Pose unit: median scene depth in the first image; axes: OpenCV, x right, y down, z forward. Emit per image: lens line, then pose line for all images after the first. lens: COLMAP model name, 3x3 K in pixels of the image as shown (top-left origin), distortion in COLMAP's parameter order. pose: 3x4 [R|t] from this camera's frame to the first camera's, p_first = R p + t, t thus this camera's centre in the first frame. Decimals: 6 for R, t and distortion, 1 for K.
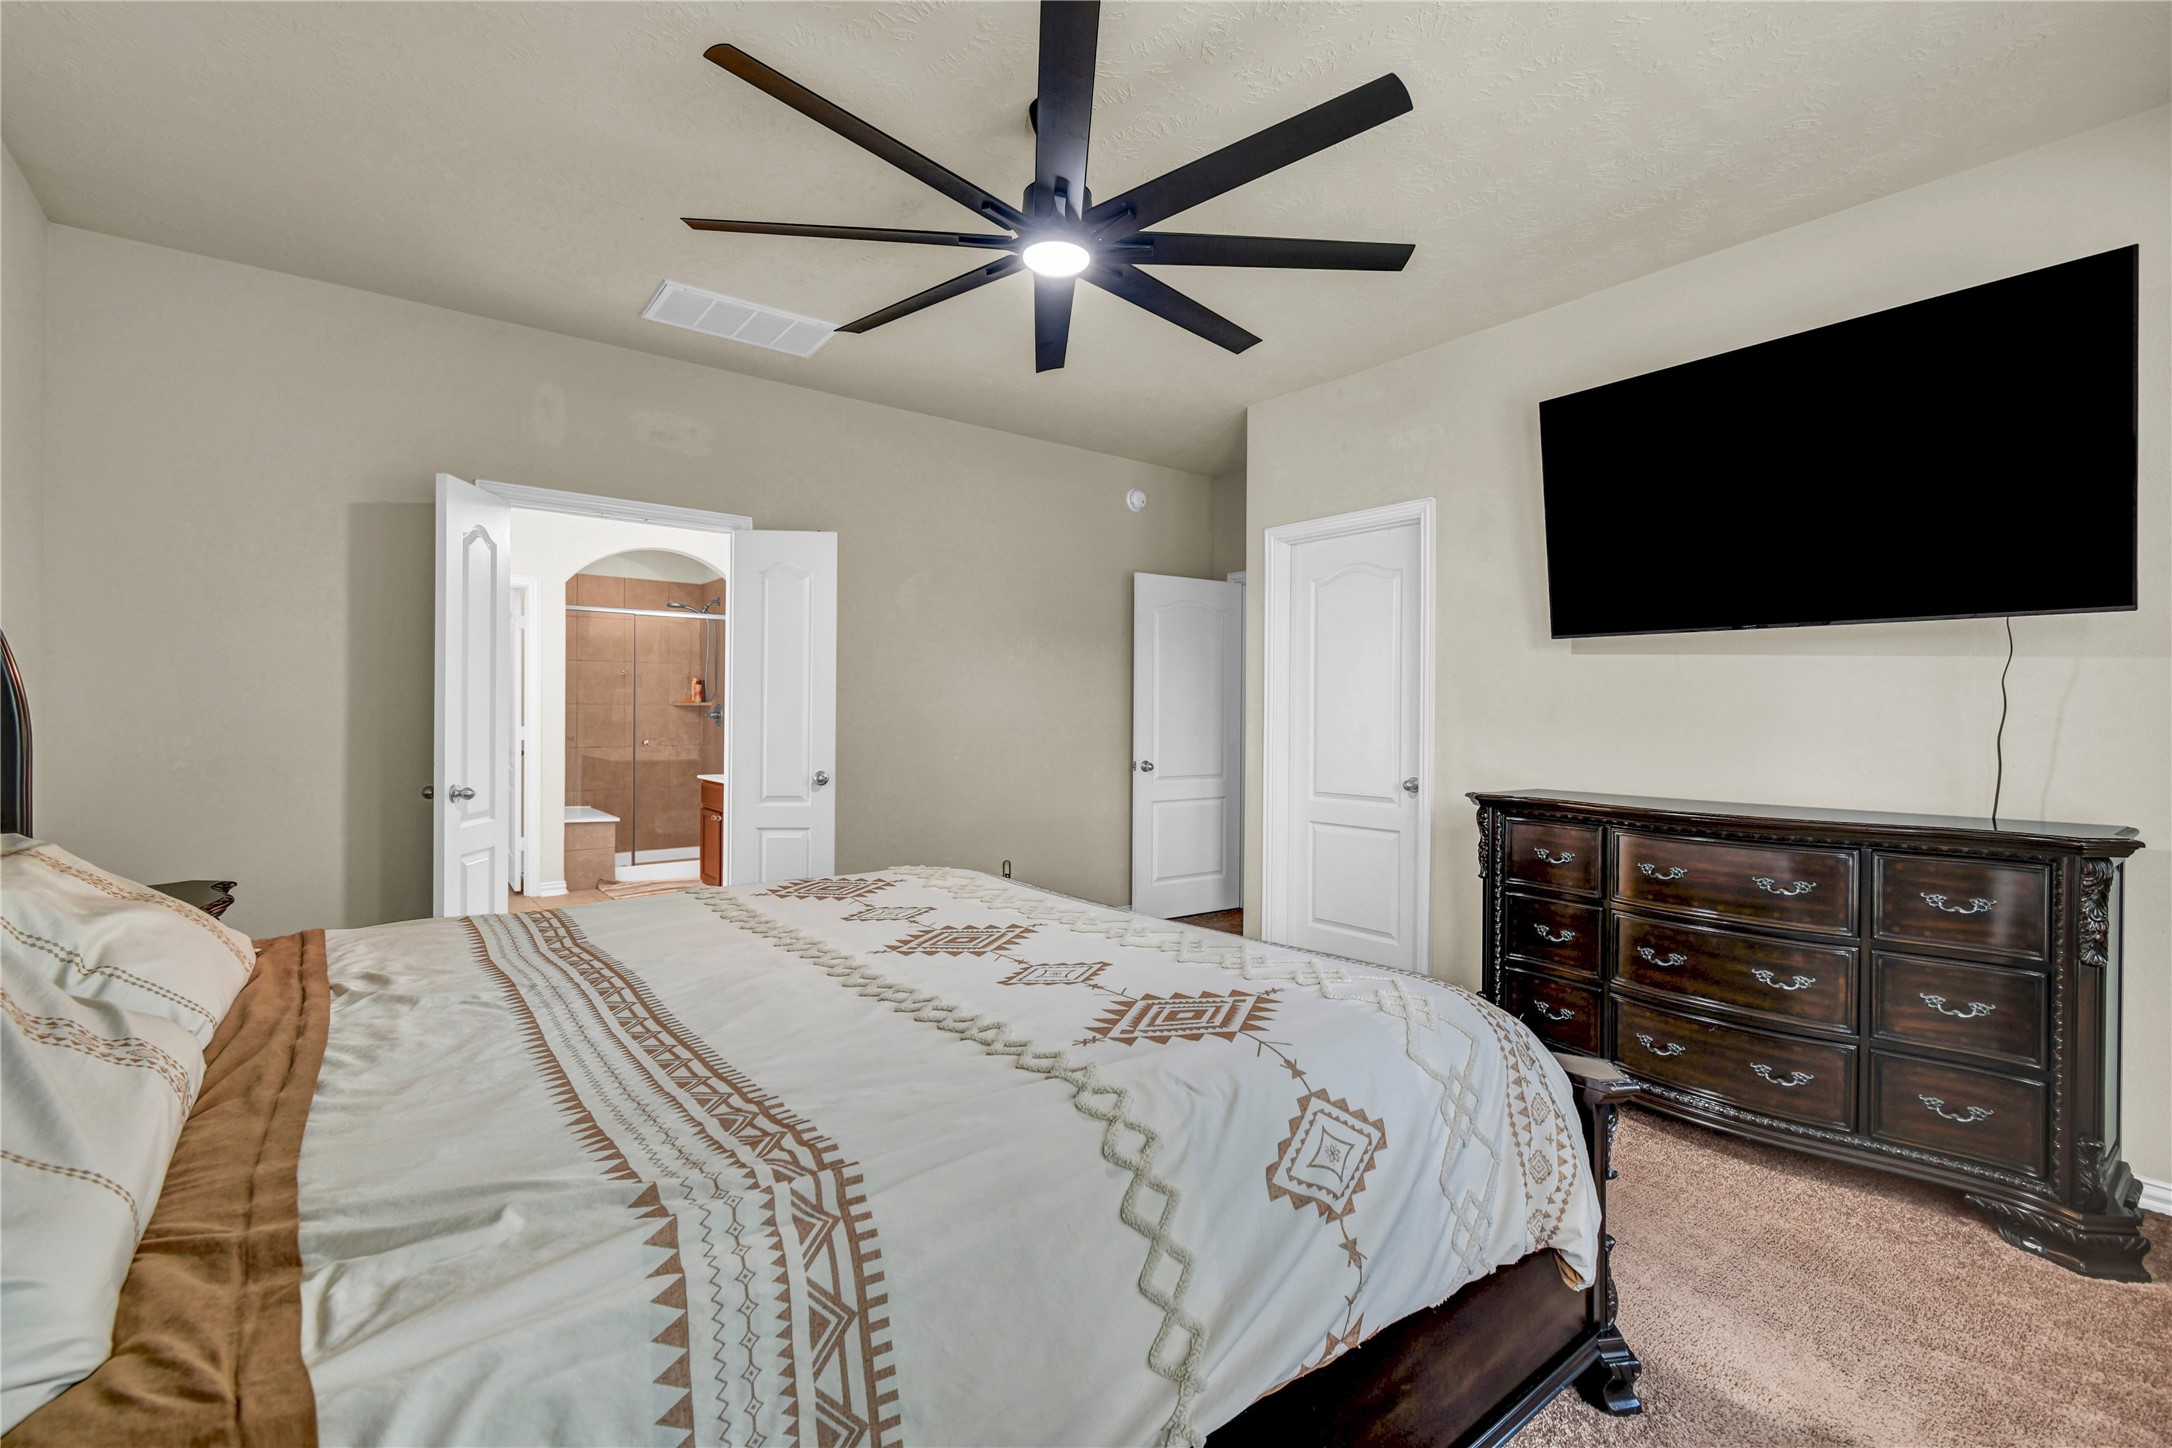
lens RADIAL K [[966.5, 0, 1091.9], [0, 966.5, 717.0], [0, 0, 1]] dist [0.004897, -0.001098]
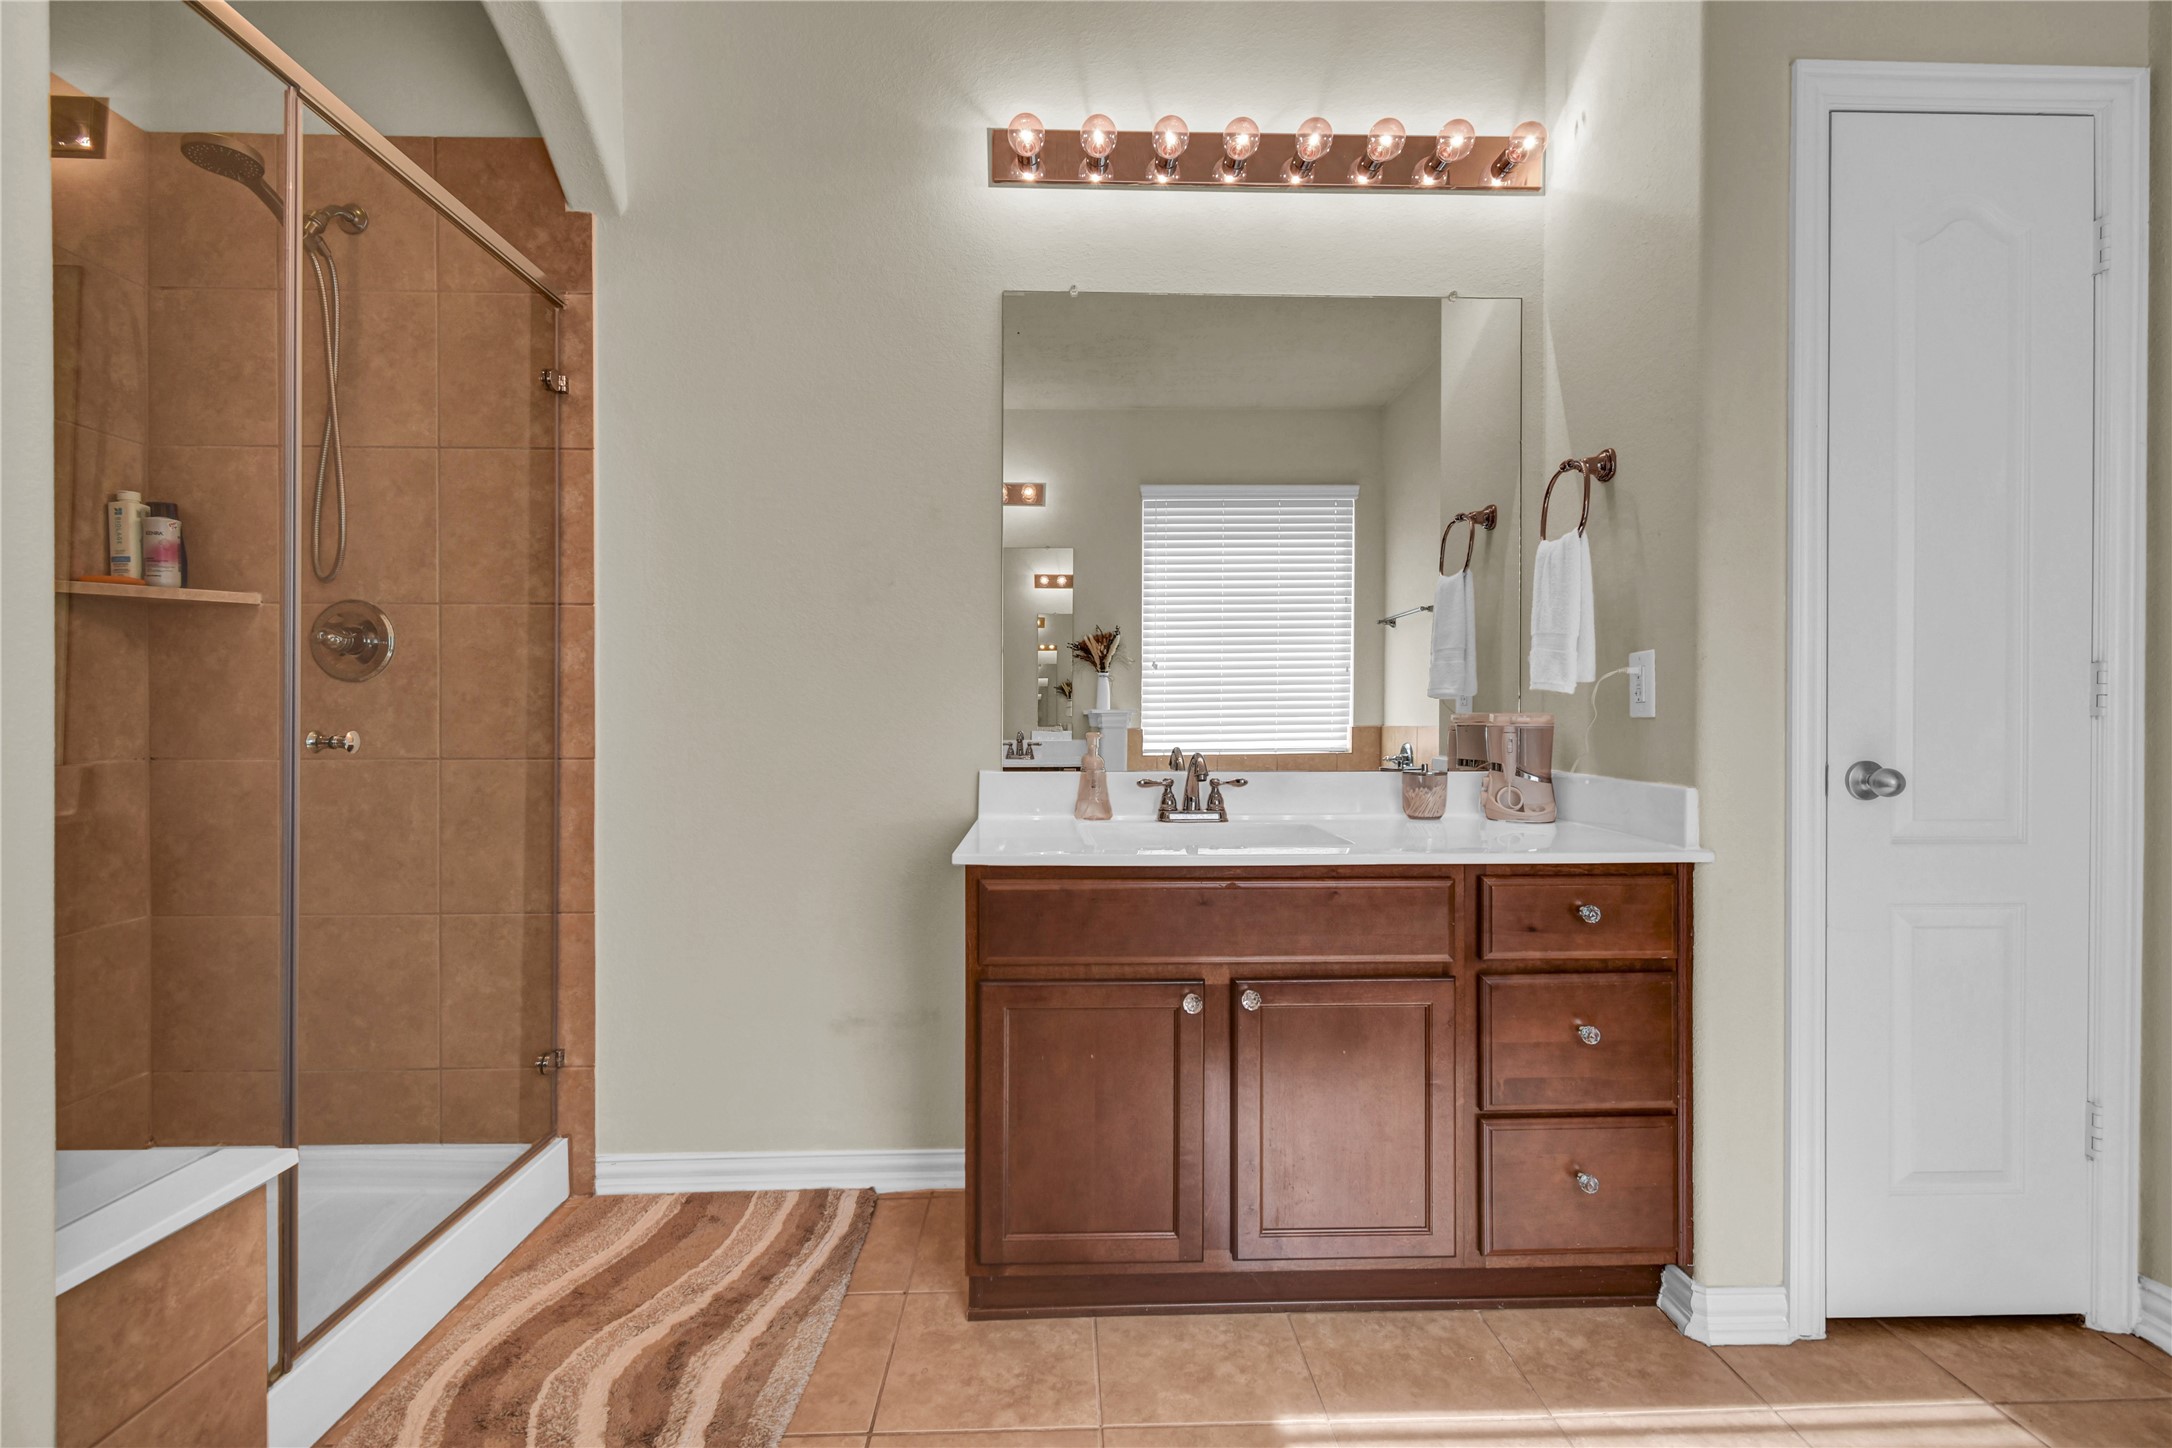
lens RADIAL K [[966.5, 0, 1083.7], [0, 966.5, 718.5], [0, 0, 1]] dist [0.004897, -0.001098]
pose [[0.595114, -0.010538, 0.803572, -0.478989], [0.007571, 0.999943, 0.007507, 0.019513], [-0.803605, 0.001616, 0.595160, 0.668676]]
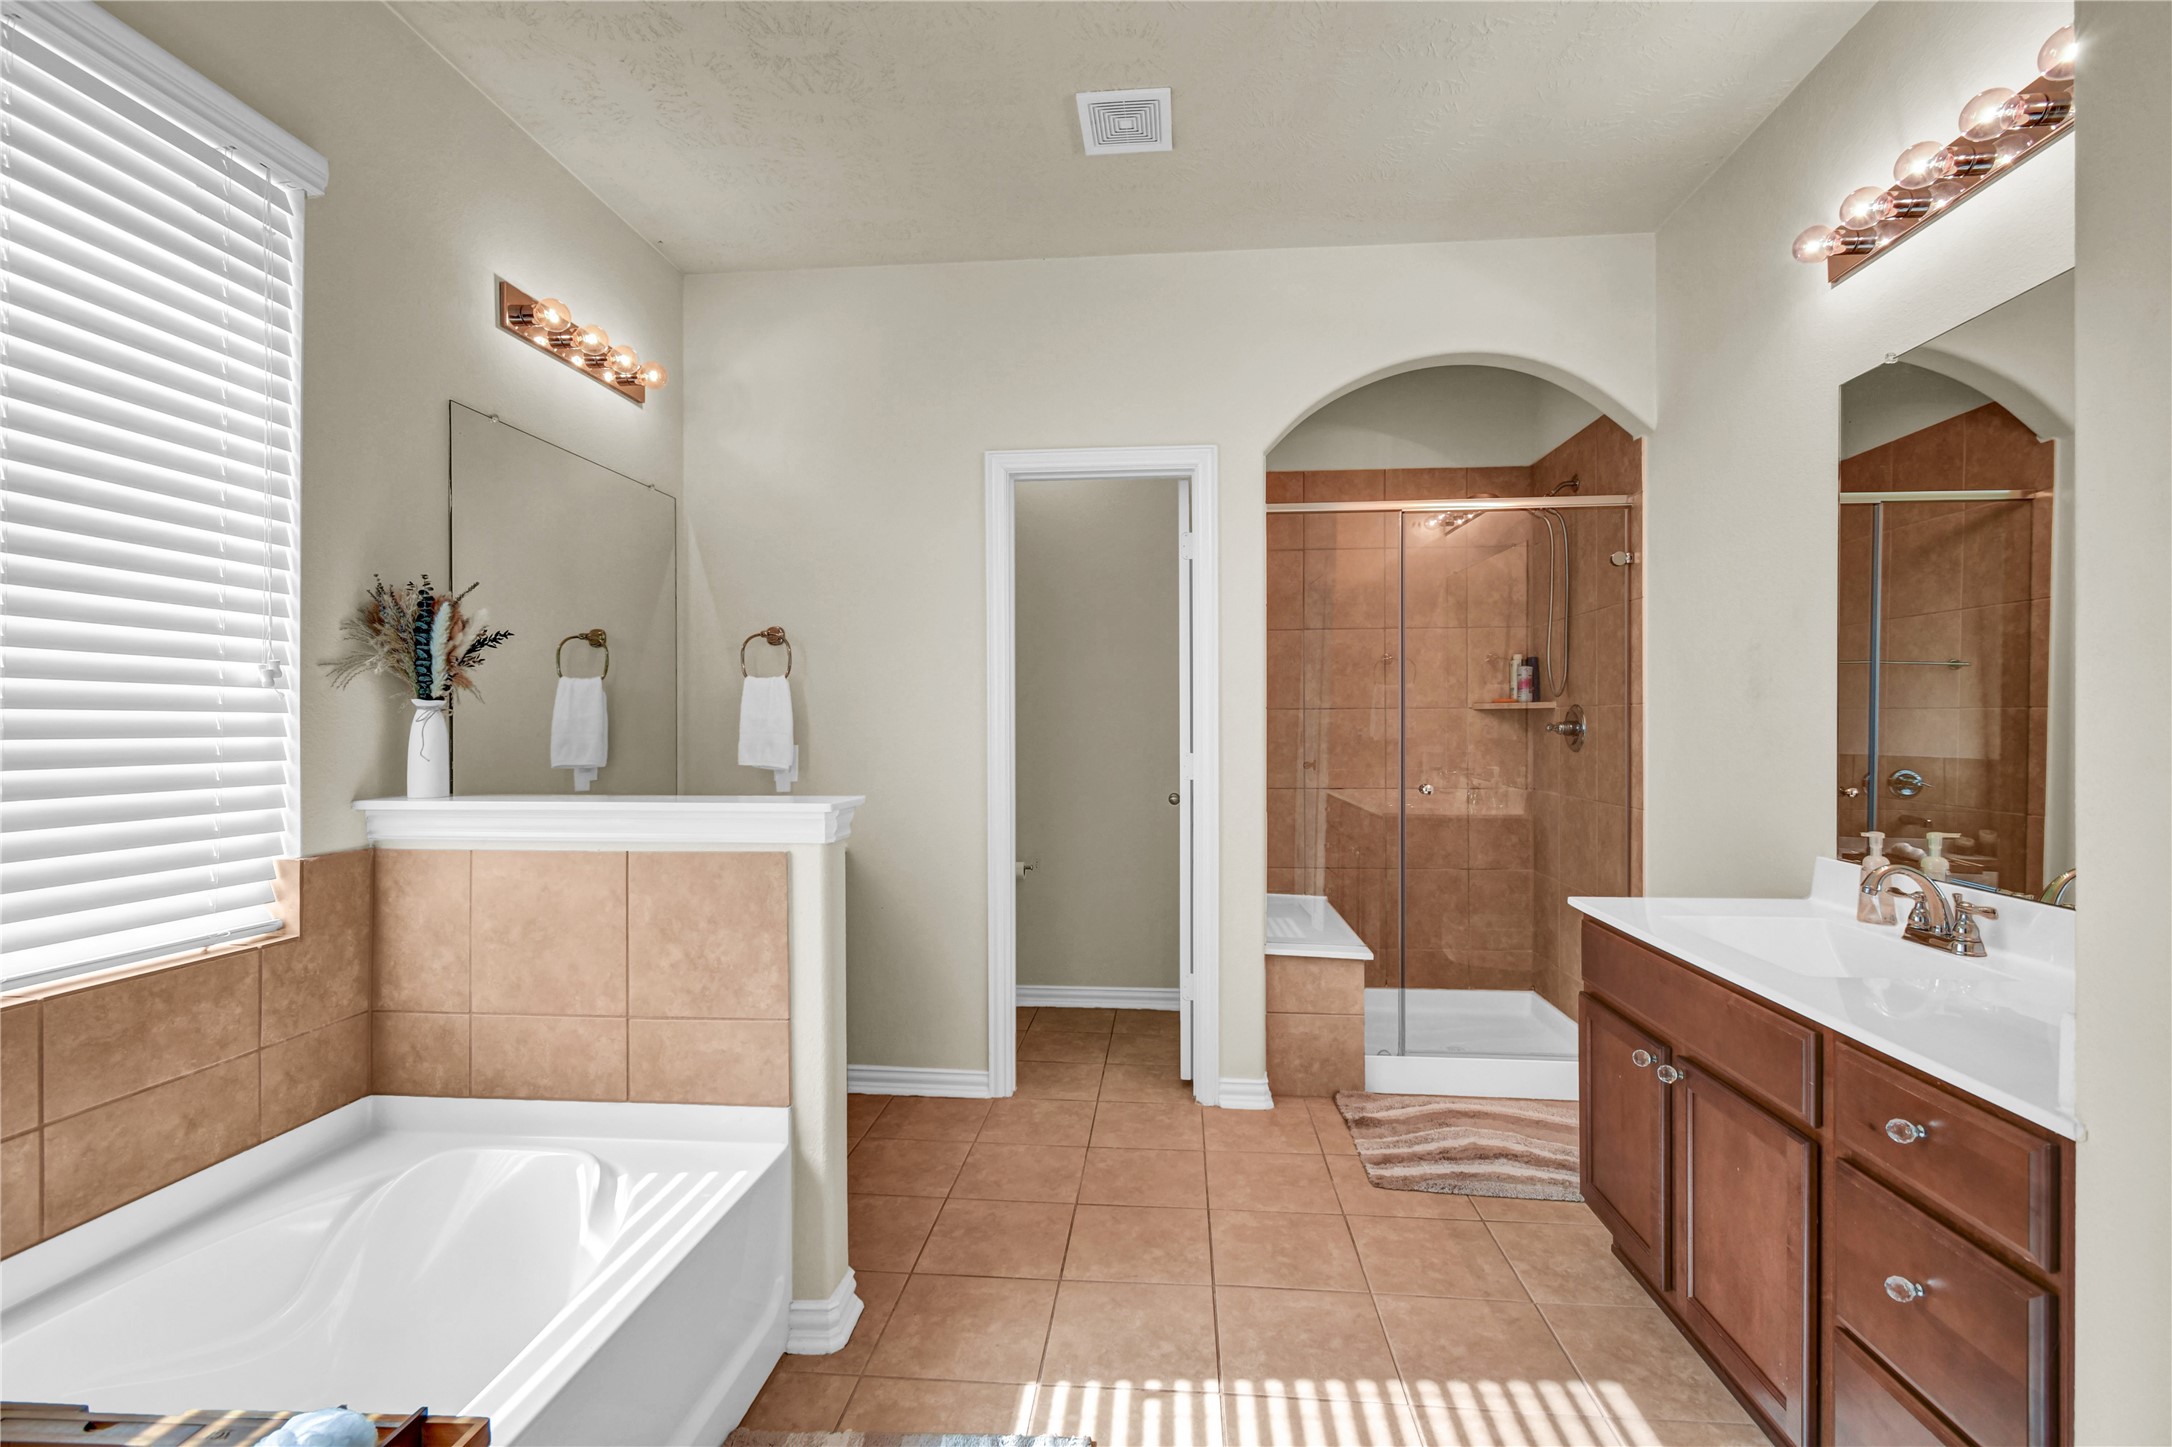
lens RADIAL K [[966.5, 0, 1088.9], [0, 966.5, 725.8], [0, 0, 1]] dist [0.004897, -0.001098]
pose [[0.724411, -0.005863, -0.689343, -0.232322], [0.005511, 0.999981, -0.002714, -0.003018], [0.689346, -0.001833, 0.724430, 0.497140]]
